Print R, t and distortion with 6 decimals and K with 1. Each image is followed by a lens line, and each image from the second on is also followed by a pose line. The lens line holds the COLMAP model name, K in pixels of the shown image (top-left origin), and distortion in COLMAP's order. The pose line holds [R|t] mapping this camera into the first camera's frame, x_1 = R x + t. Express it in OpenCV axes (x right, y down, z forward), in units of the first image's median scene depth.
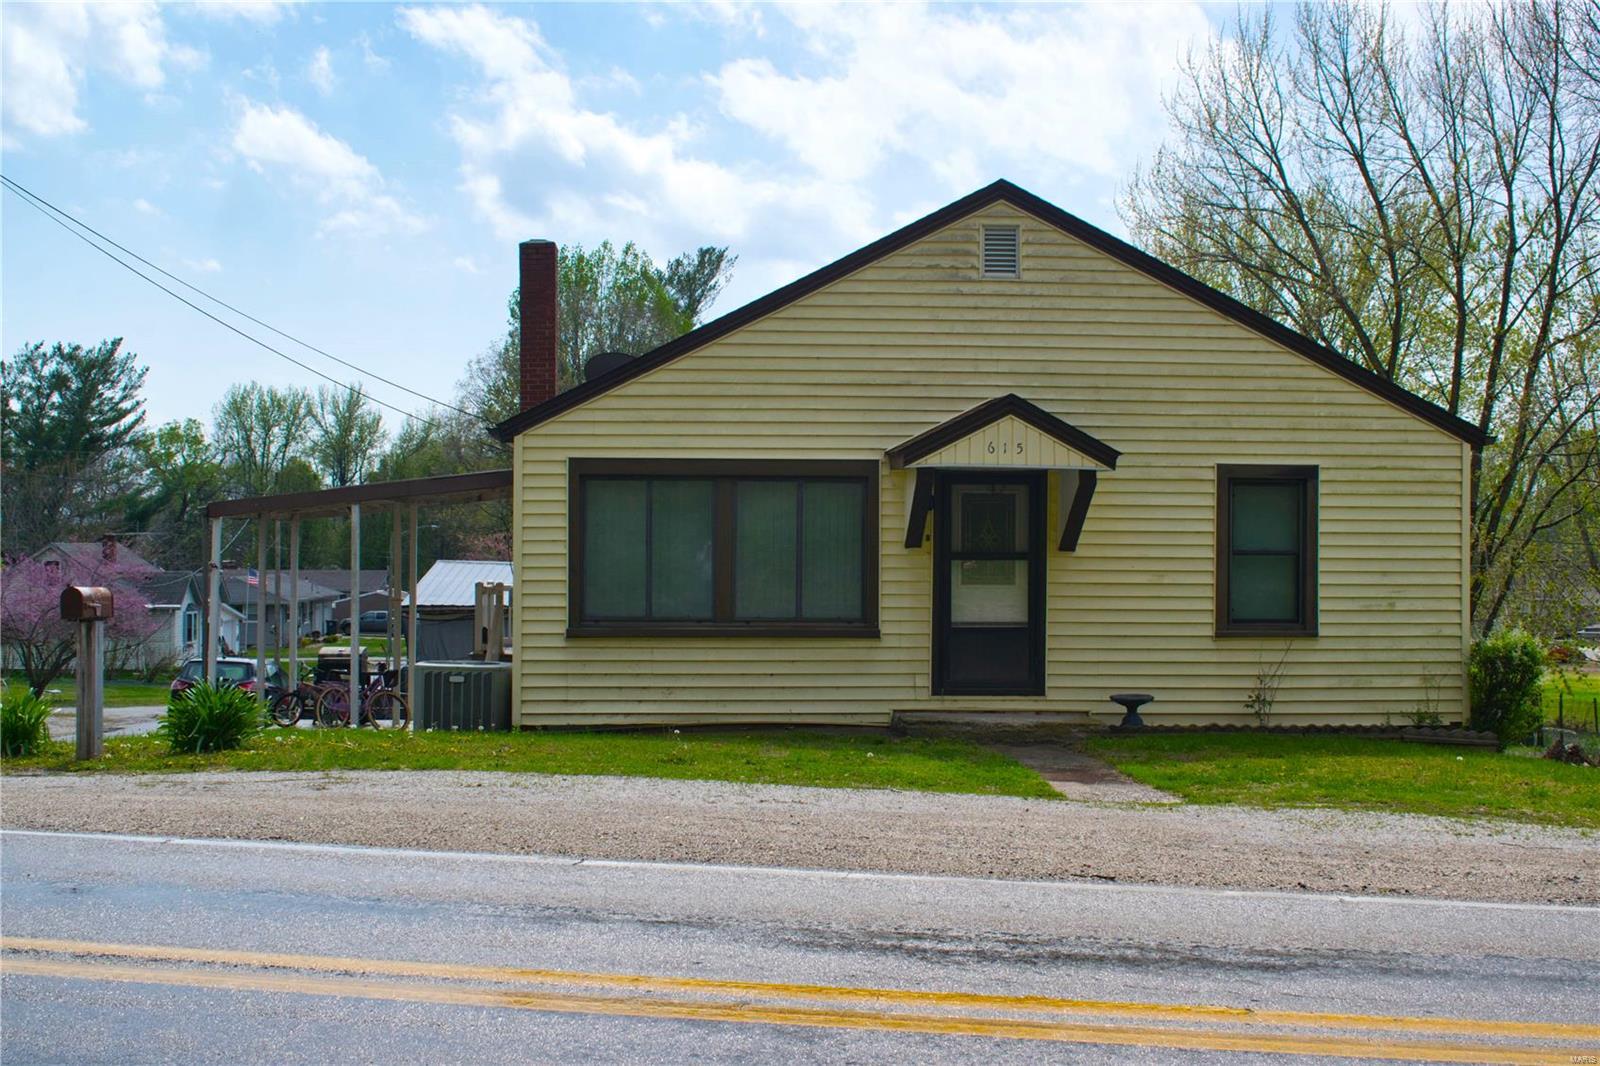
lens RADIAL K [[1959.2, 0, 823.4], [0, 1959.2, 532.4], [0, 0, 1]] dist [-0.041528, 0.000000]
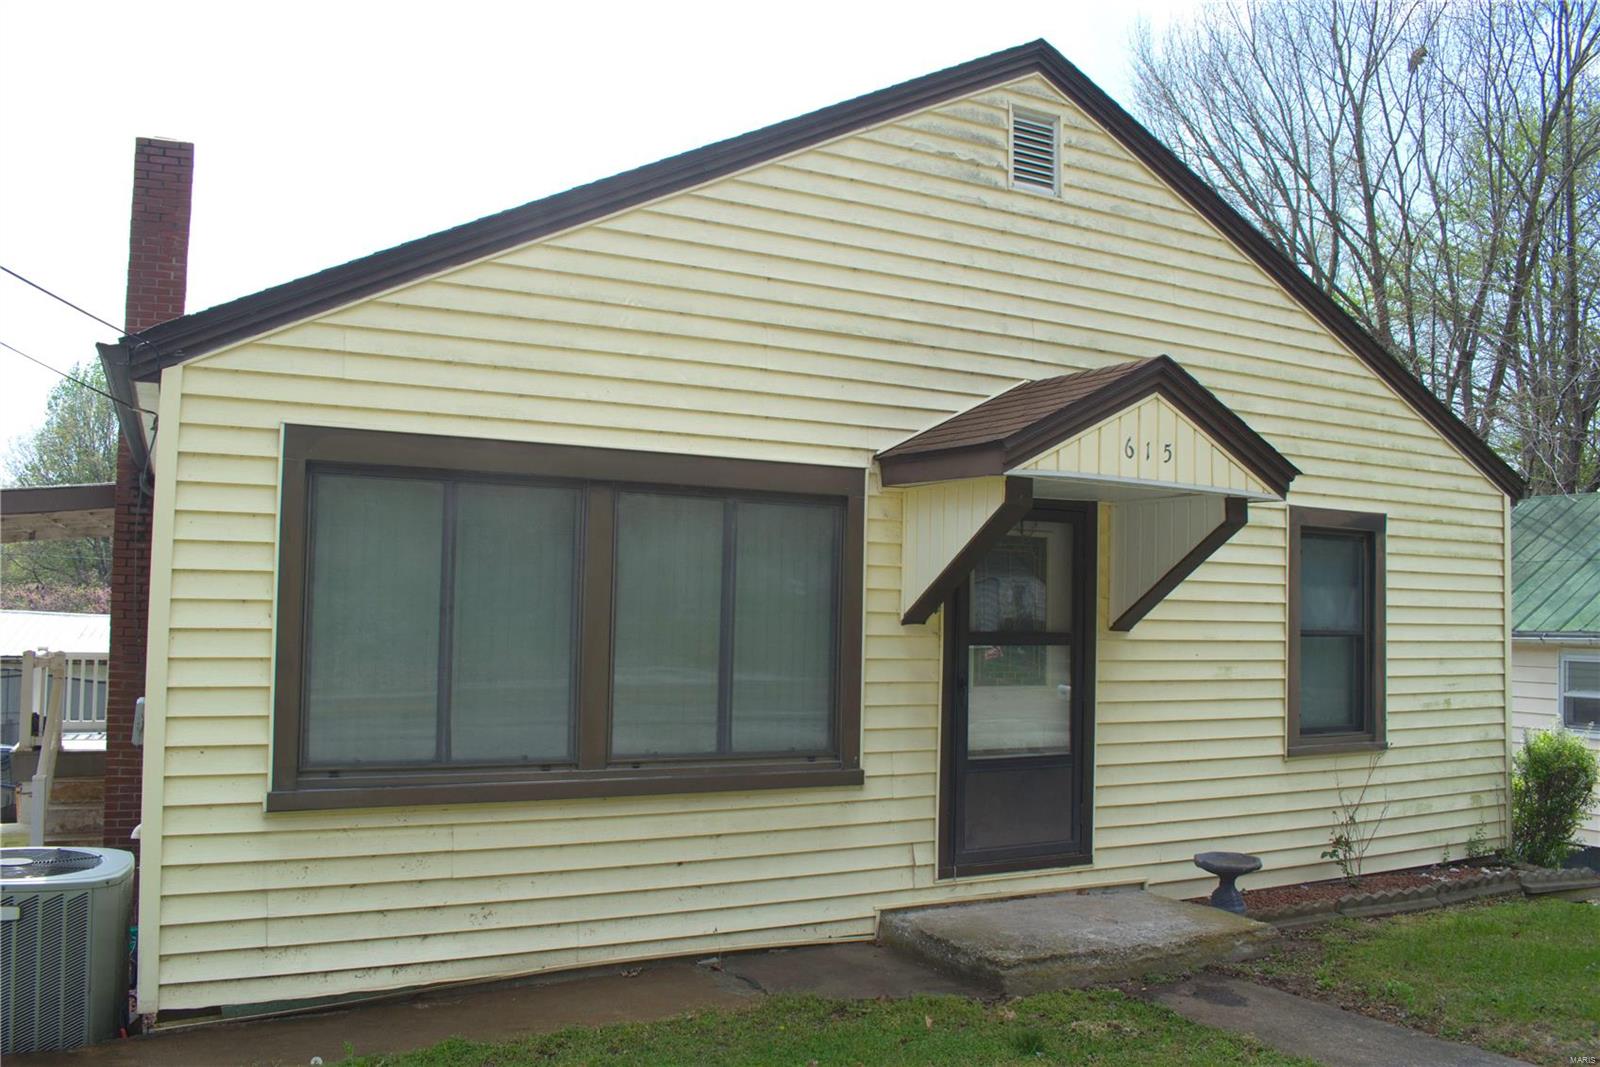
lens RADIAL K [[1252.9, 0, 813.5], [0, 1252.9, 535.0], [0, 0, 1]] dist [-0.101117, 0.020932]
pose [[0.914588, 0.037654, 0.402630, -0.129926], [-0.019325, 0.998588, -0.049491, 0.000479], [-0.403925, 0.037483, 0.914024, 0.671831]]
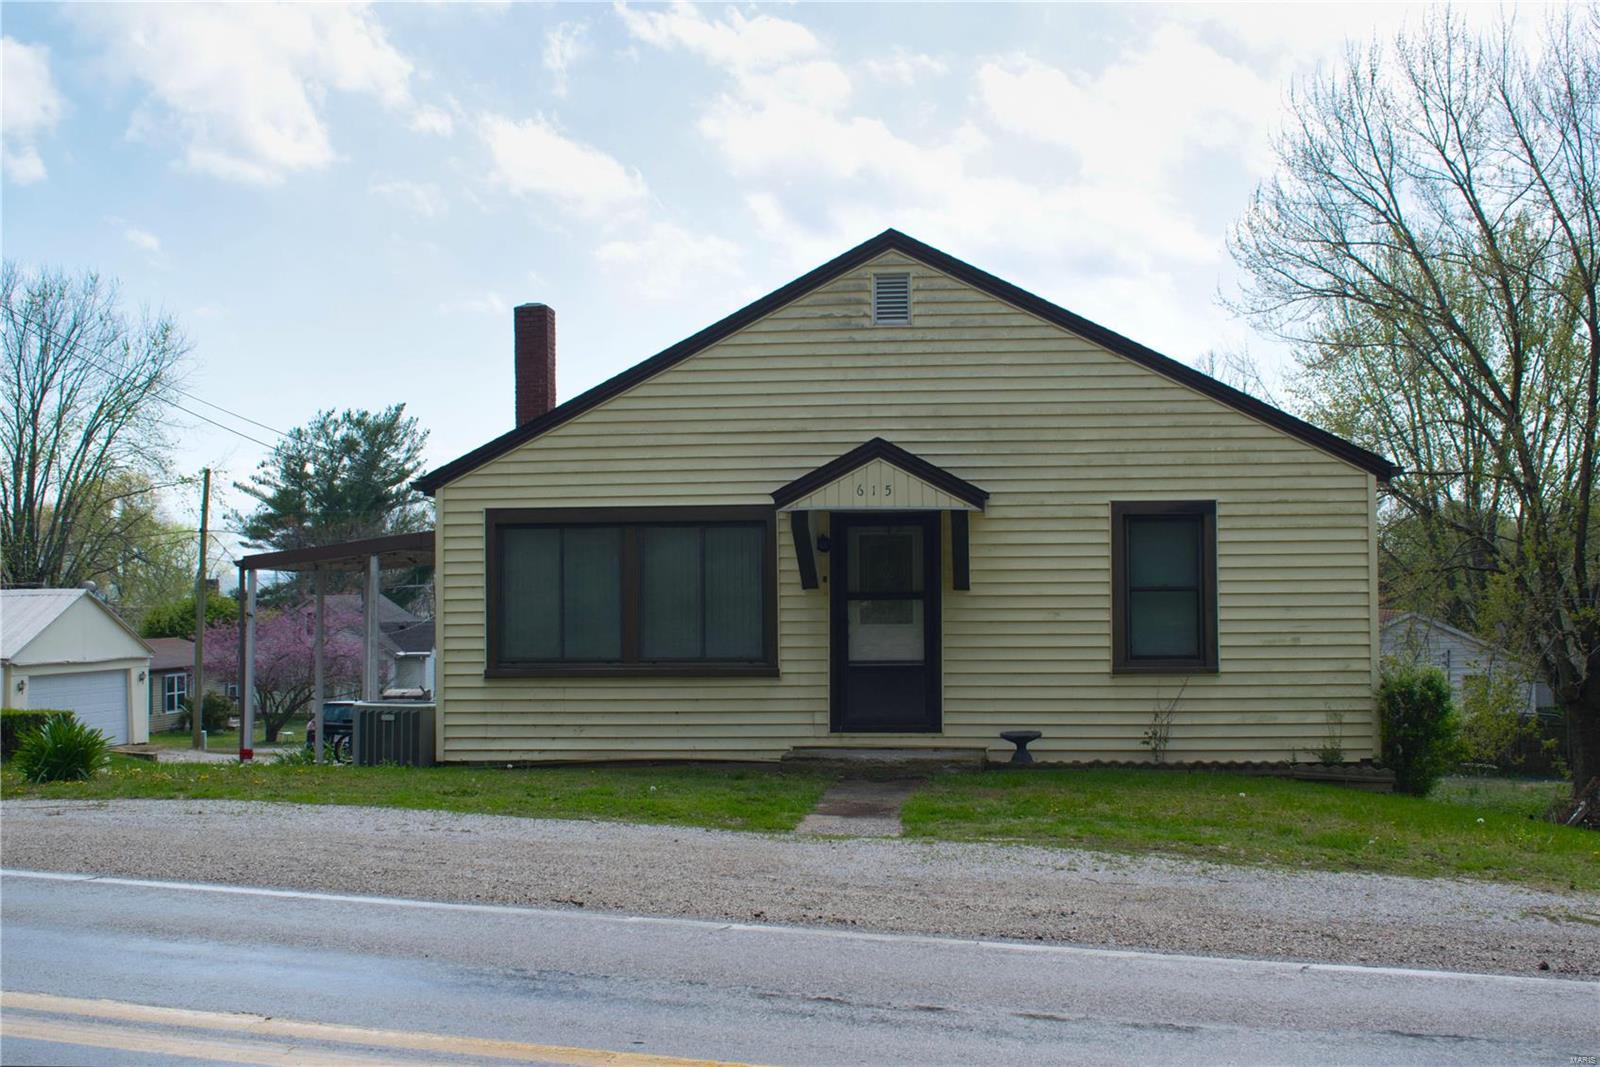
lens RADIAL K [[1916.2, 0, 805.8], [0, 1916.2, 521.8], [0, 0, 1]] dist [-0.051995, 0.000000]
pose [[0.985678, -0.019869, -0.167465, 0.212204], [0.015022, 0.999432, -0.030158, 0.002920], [0.167969, 0.027210, 0.985417, 0.005321]]
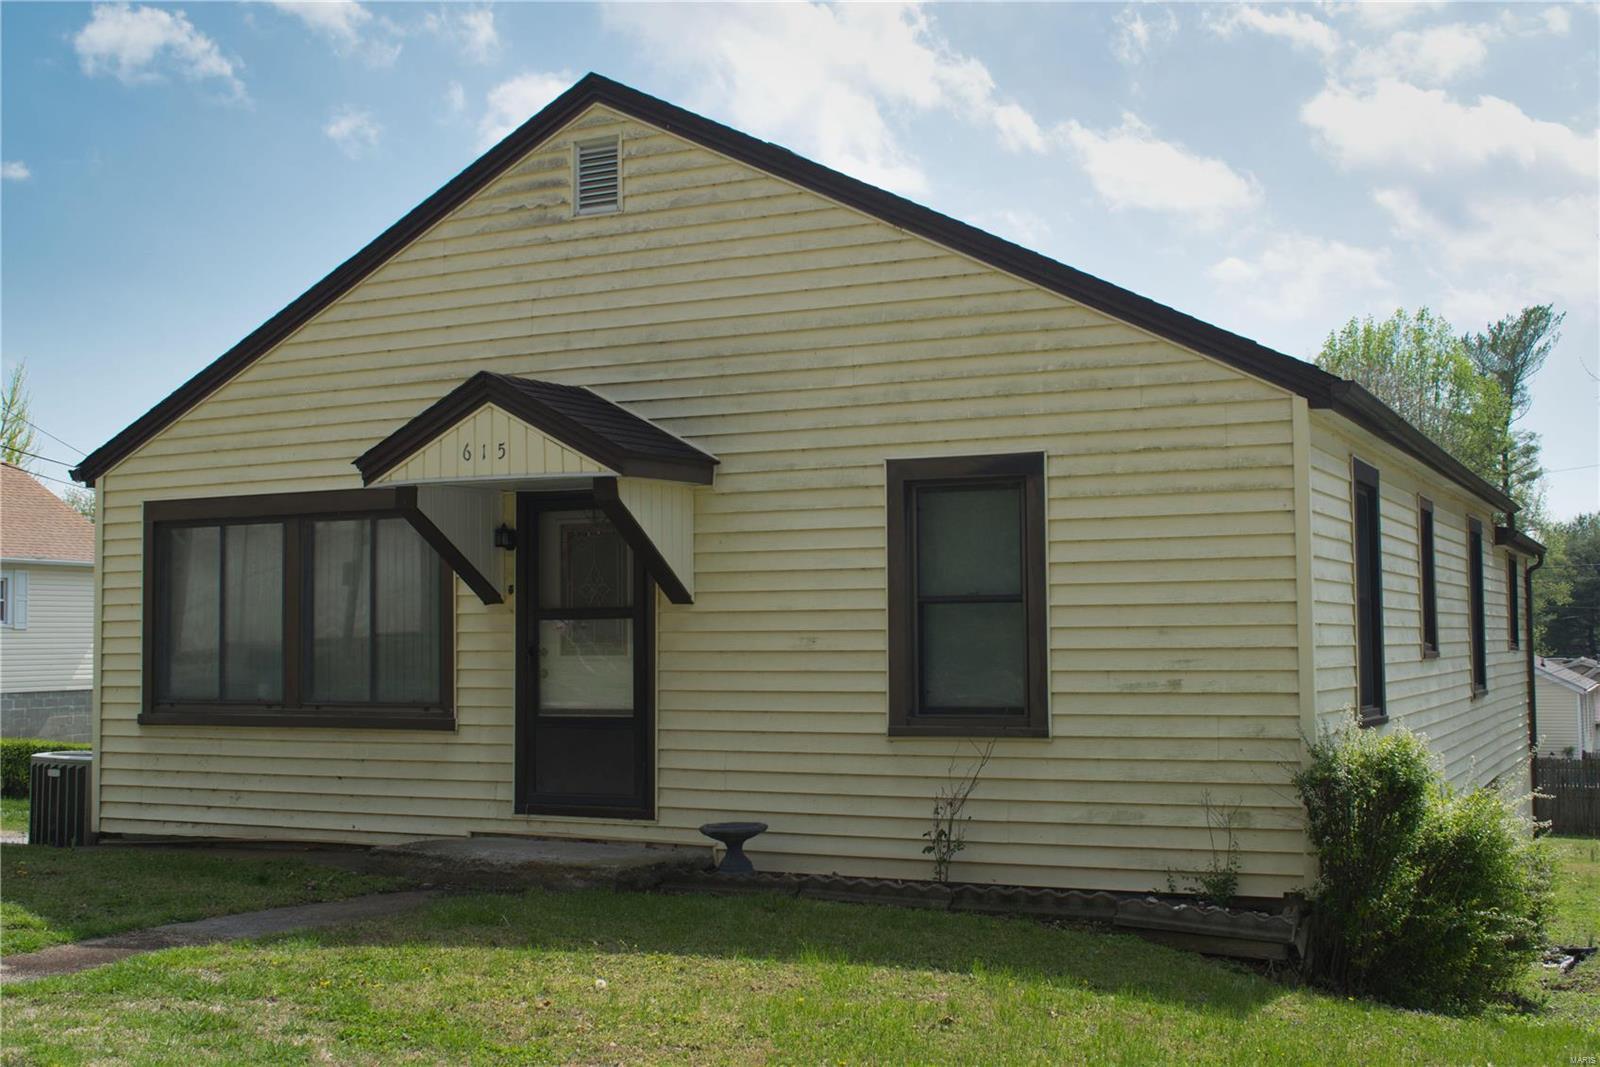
lens RADIAL K [[1916.2, 0, 771.7], [0, 1916.2, 514.3], [0, 0, 1]] dist [-0.051995, 0.000000]
pose [[0.854297, -0.047194, -0.517638, 0.491183], [0.019373, 0.998069, -0.059023, 0.018454], [0.519424, 0.040395, 0.853561, 0.456756]]
